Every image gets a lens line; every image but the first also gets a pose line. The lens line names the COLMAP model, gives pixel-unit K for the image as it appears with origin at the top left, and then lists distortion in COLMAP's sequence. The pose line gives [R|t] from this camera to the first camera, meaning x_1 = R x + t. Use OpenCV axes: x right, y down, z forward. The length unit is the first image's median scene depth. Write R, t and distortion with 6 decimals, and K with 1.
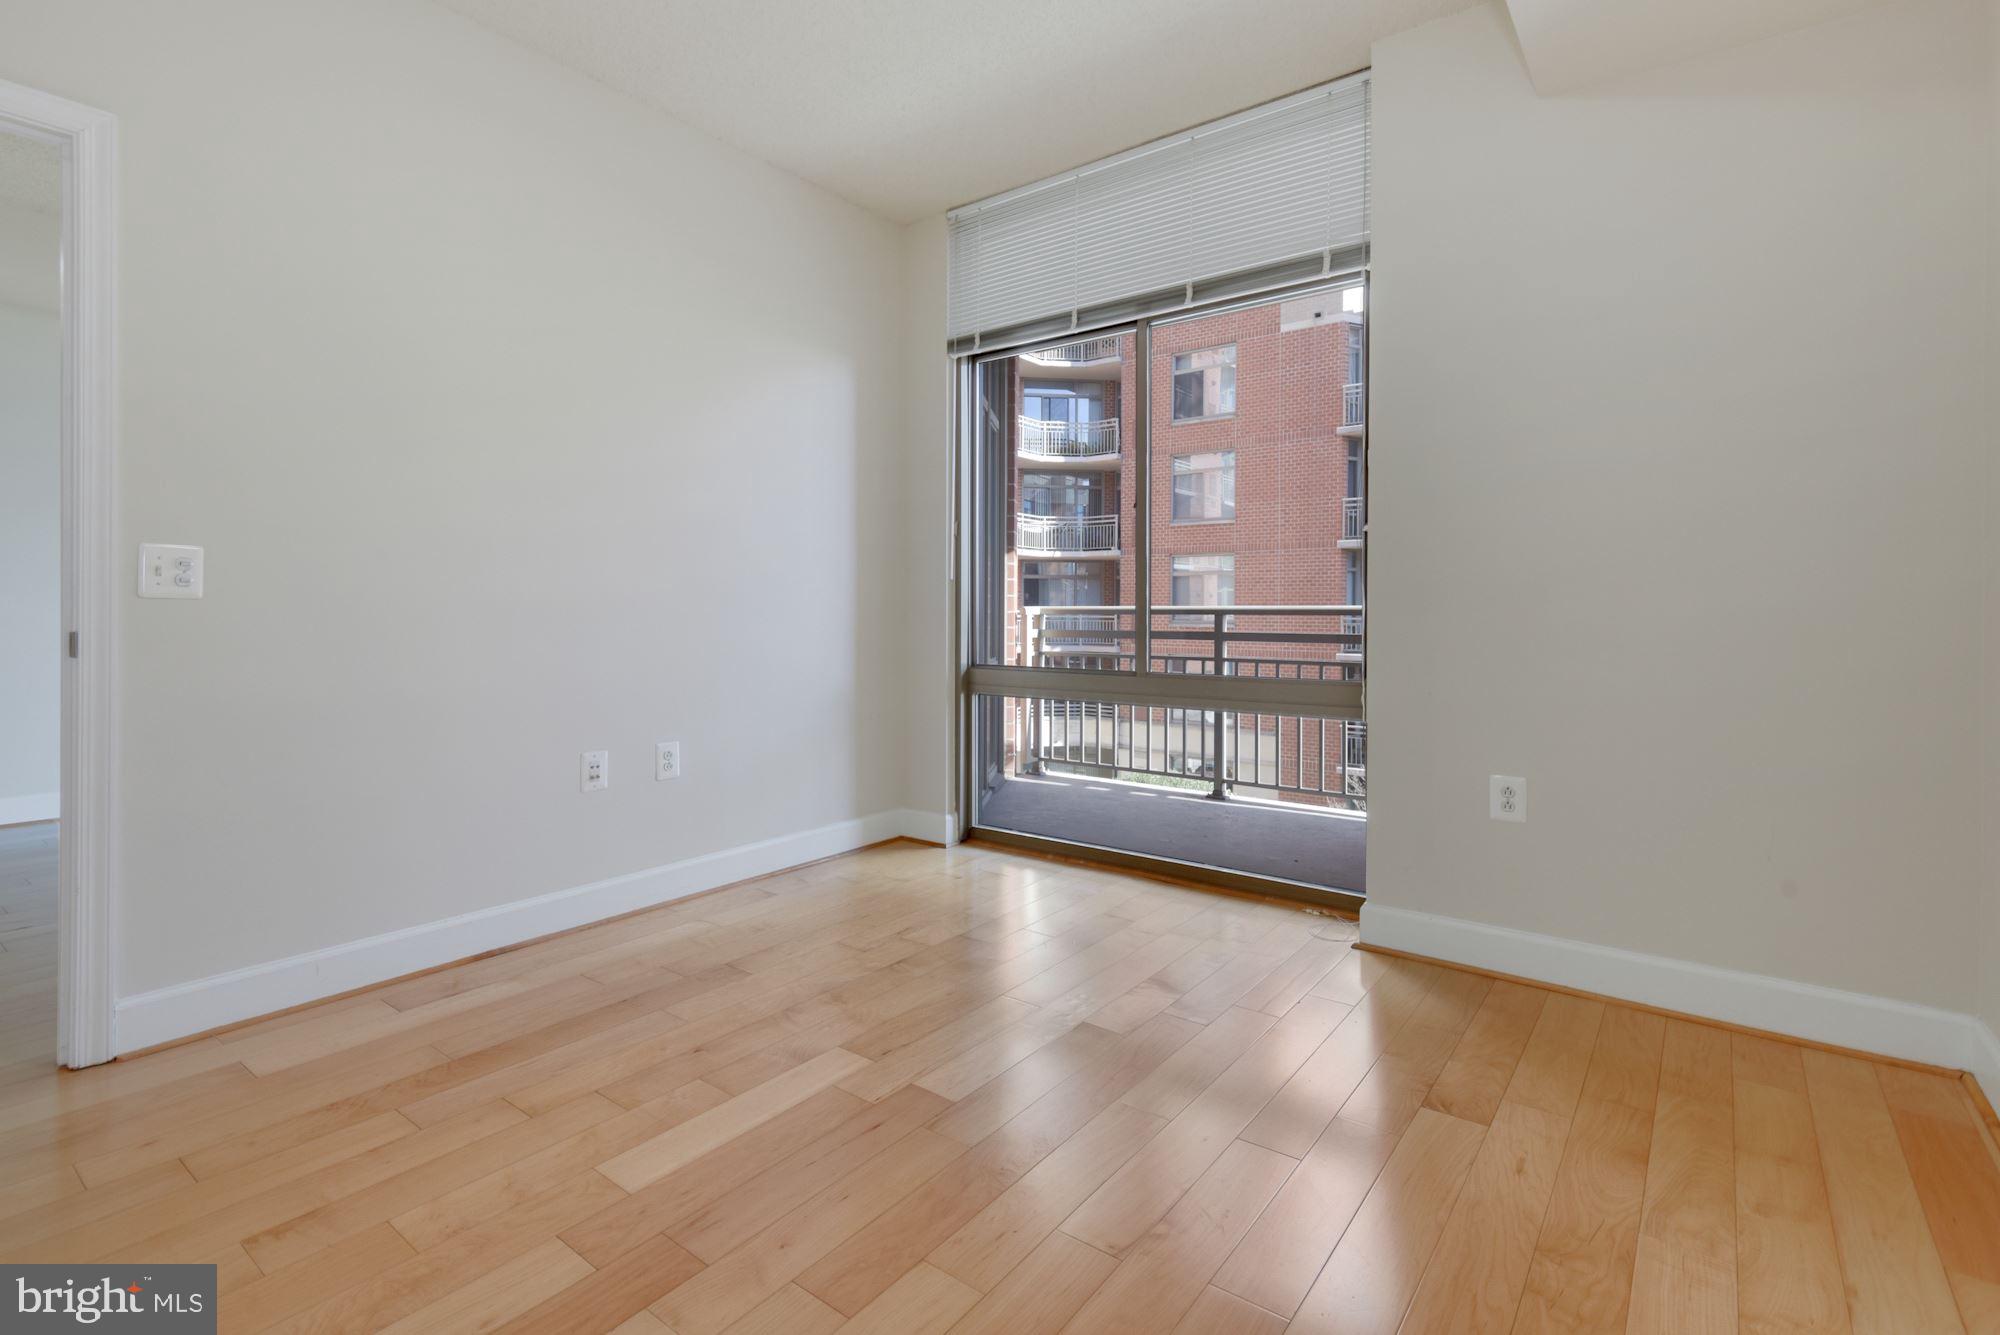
lens RADIAL K [[940.7, 0, 995.4], [0, 940.7, 638.4], [0, 0, 1]] dist [-0.000709, -0.000413]
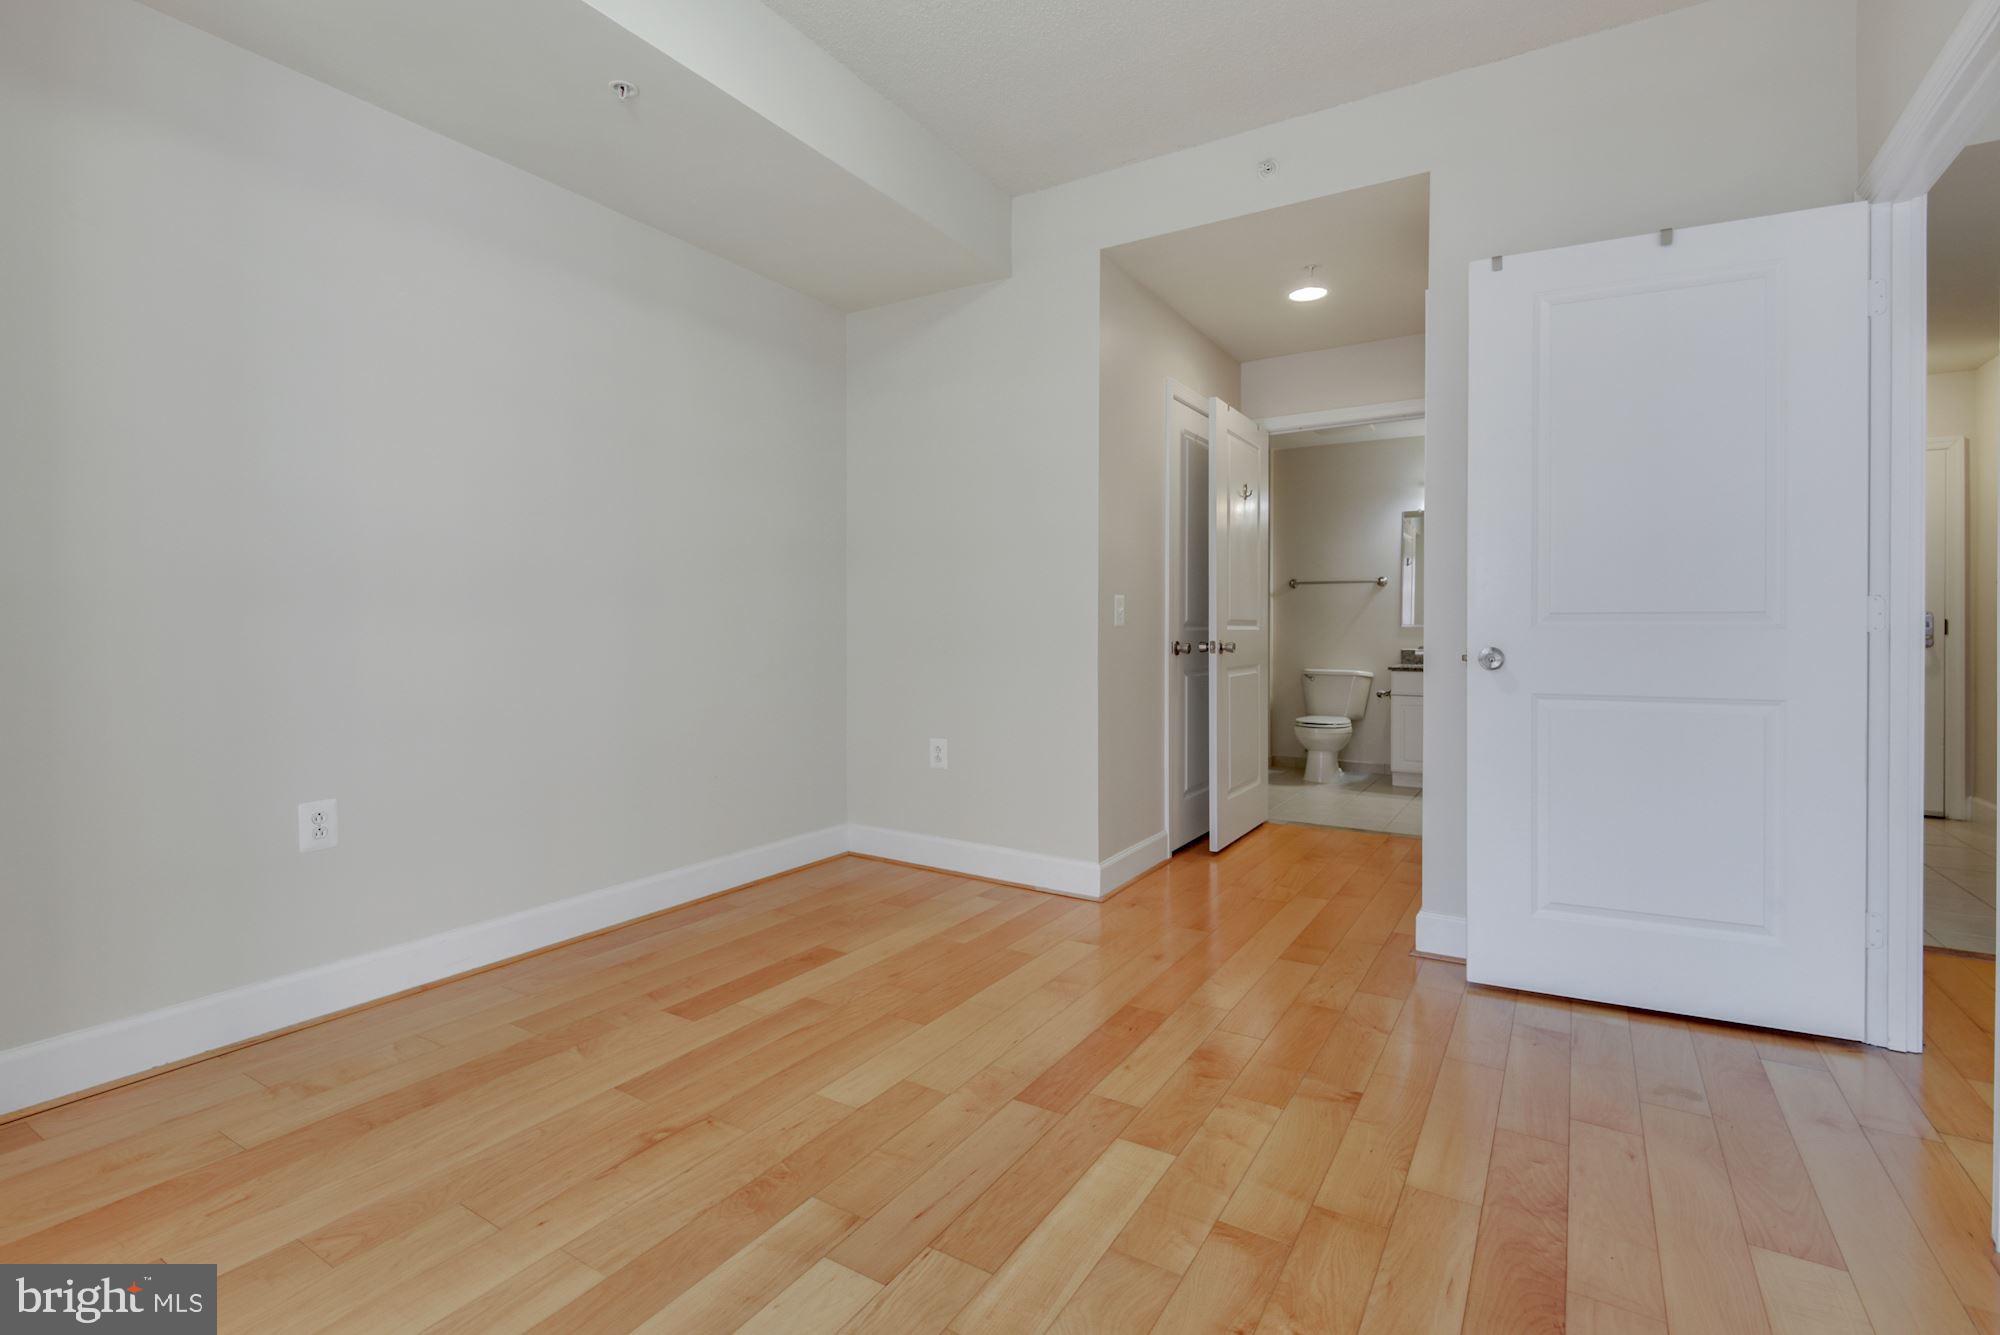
lens RADIAL K [[922.2, 0, 996.4], [0, 922.2, 620.1], [0, 0, 1]] dist [0.033259, -0.019483]
pose [[-0.994464, -0.004073, -0.104999, -0.056655], [-0.007341, 0.999500, 0.030760, -0.034273], [0.104821, 0.031360, -0.993997, 0.996947]]
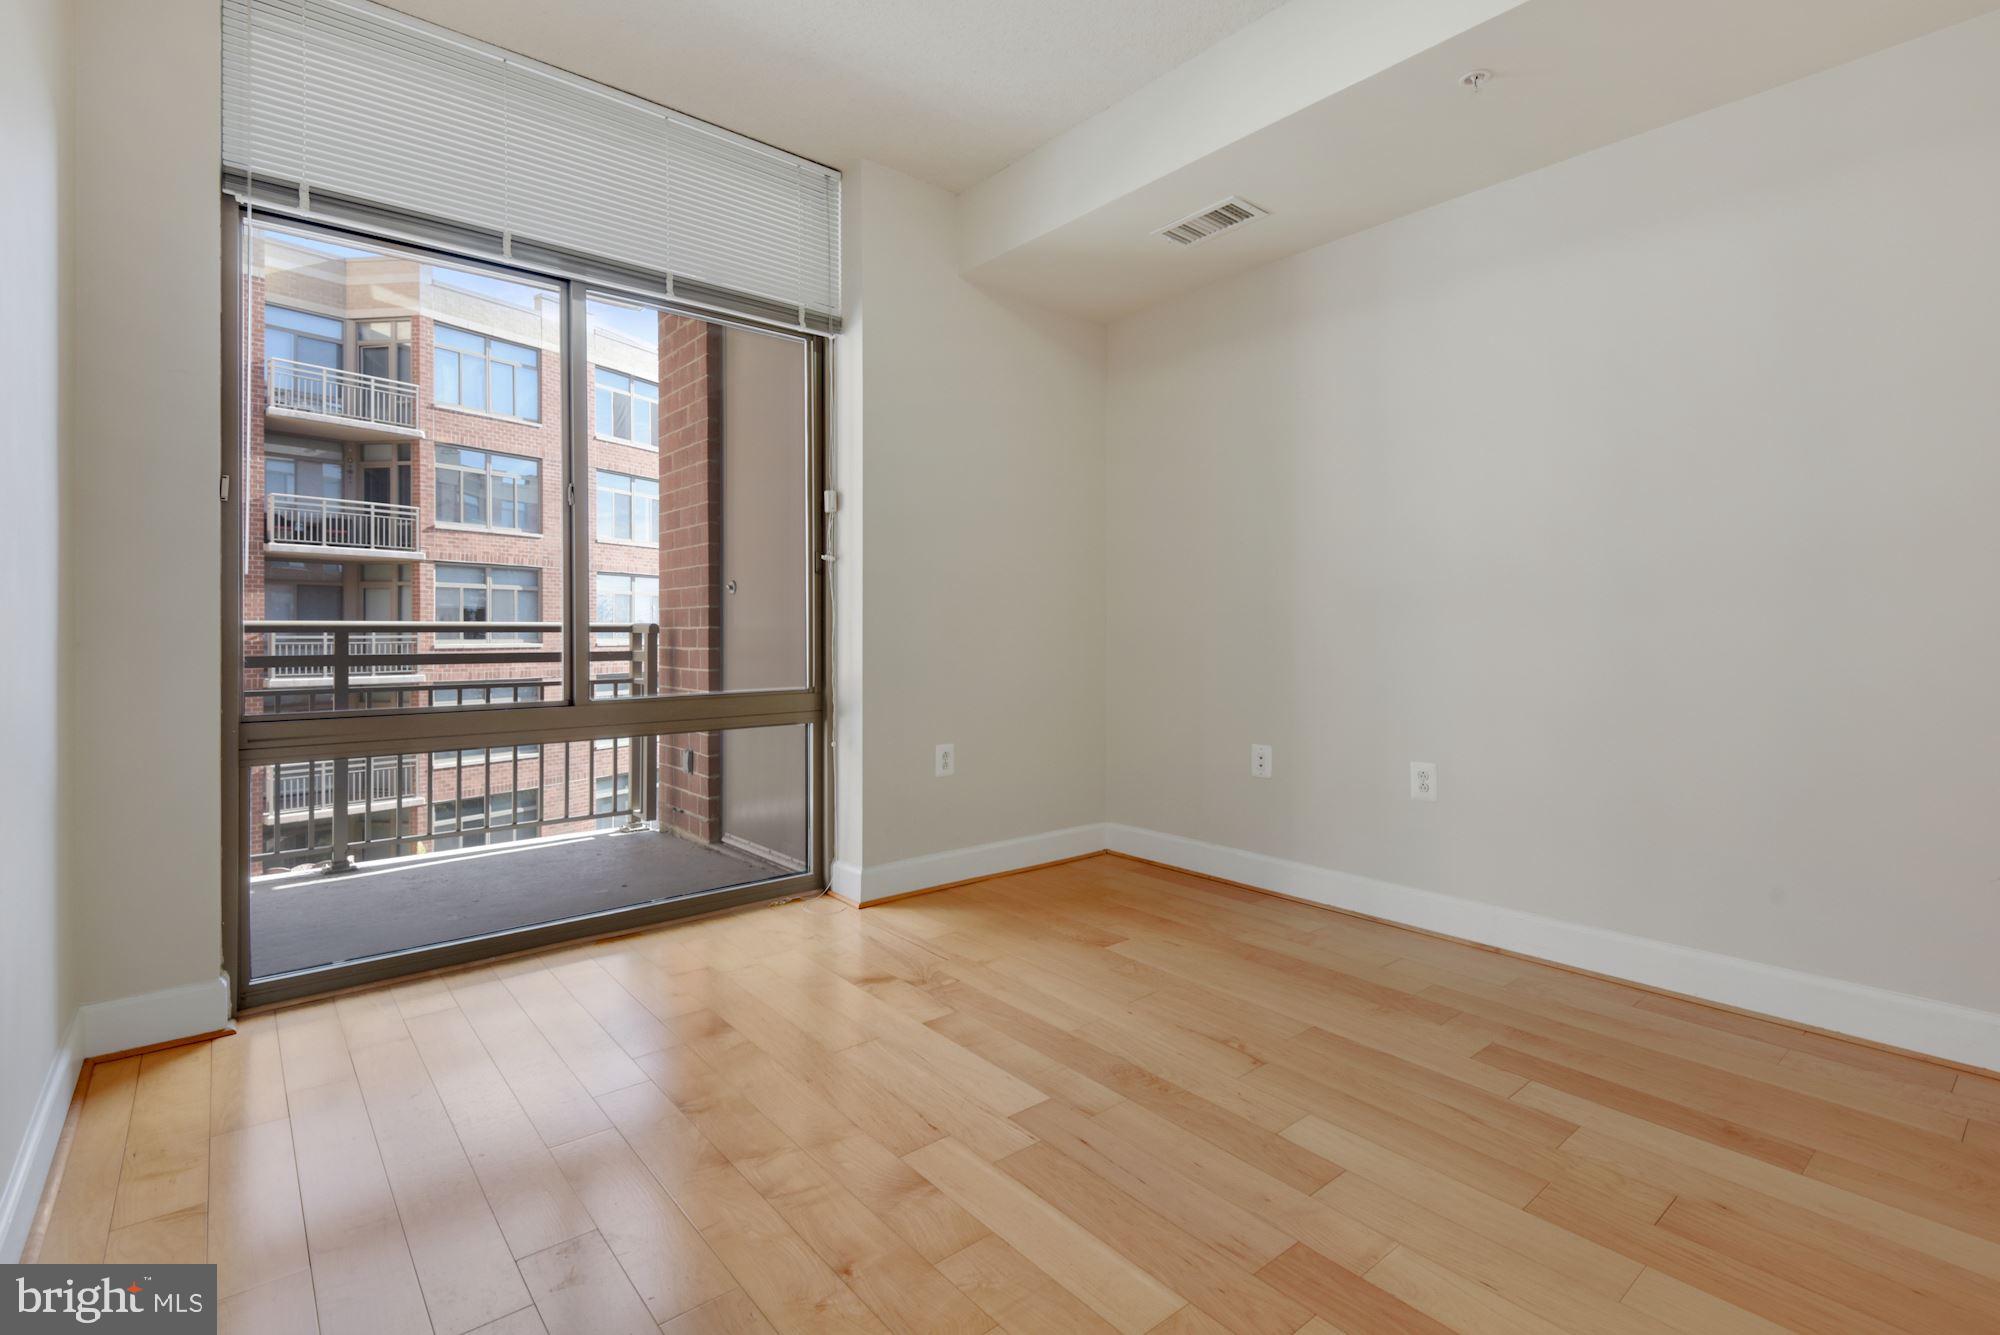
lens RADIAL K [[938.8, 0, 1000.4], [0, 938.8, 643.6], [0, 0, 1]] dist [0.004179, -0.000467]
pose [[0.206332, -0.016065, 0.978350, -0.595933], [0.031412, 0.999459, 0.009787, -0.010708], [-0.977978, 0.028713, 0.206725, 0.465275]]
